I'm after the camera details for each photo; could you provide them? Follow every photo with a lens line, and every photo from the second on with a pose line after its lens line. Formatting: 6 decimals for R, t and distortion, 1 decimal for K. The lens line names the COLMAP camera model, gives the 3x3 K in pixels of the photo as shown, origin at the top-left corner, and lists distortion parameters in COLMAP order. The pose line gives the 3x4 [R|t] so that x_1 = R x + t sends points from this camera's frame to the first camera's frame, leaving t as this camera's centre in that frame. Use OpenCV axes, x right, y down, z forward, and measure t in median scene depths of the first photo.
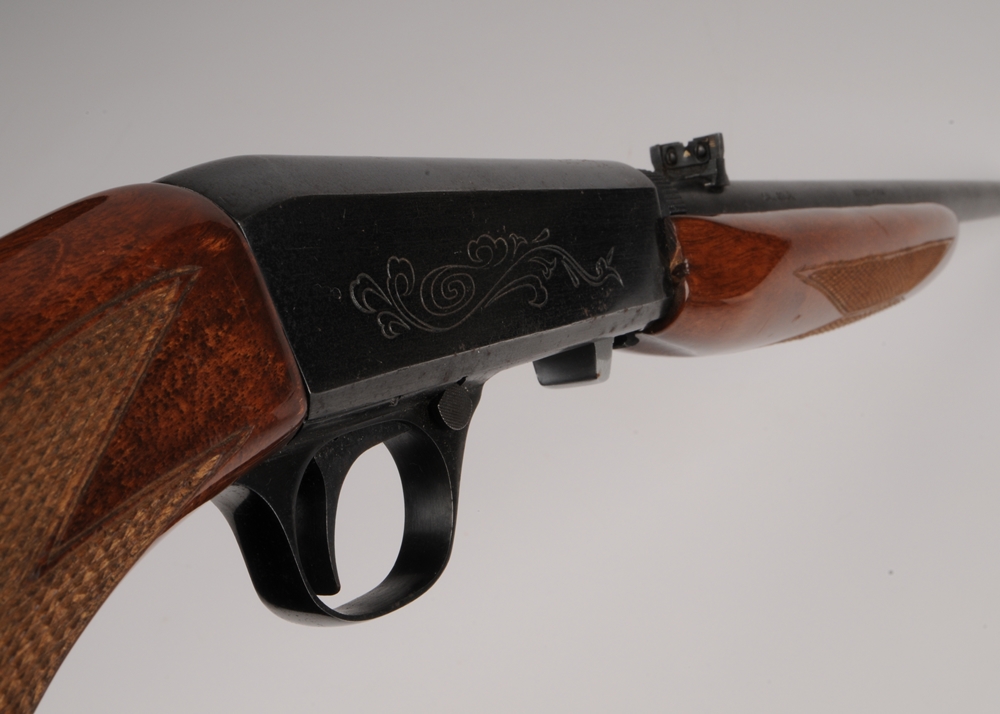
lens RADIAL K [[1417.0, 0, 501.0], [0, 1417.0, 355.1], [0, 0, 1]] dist [-0.063929, 0.000000]
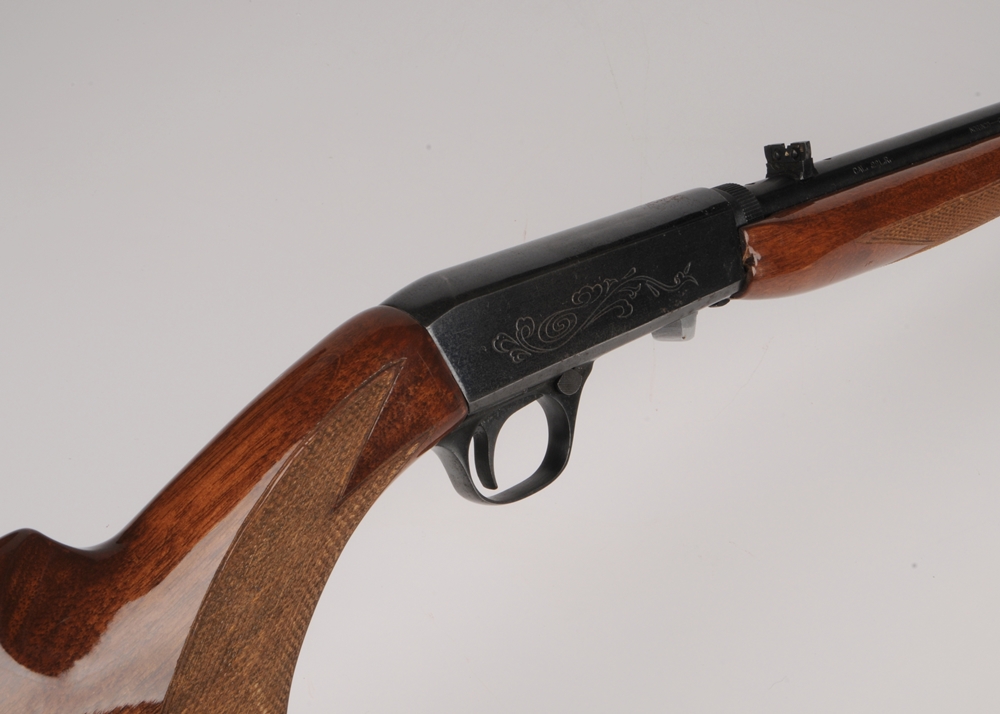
lens RADIAL K [[1417.0, 0, 498.9], [0, 1417.0, 356.6], [0, 0, 1]] dist [-0.063929, 0.000000]
pose [[0.959230, 0.021845, -0.281781, 0.422187], [0.037929, 0.978040, 0.204938, -0.399898], [0.280070, -0.207270, 0.937337, -0.774581]]
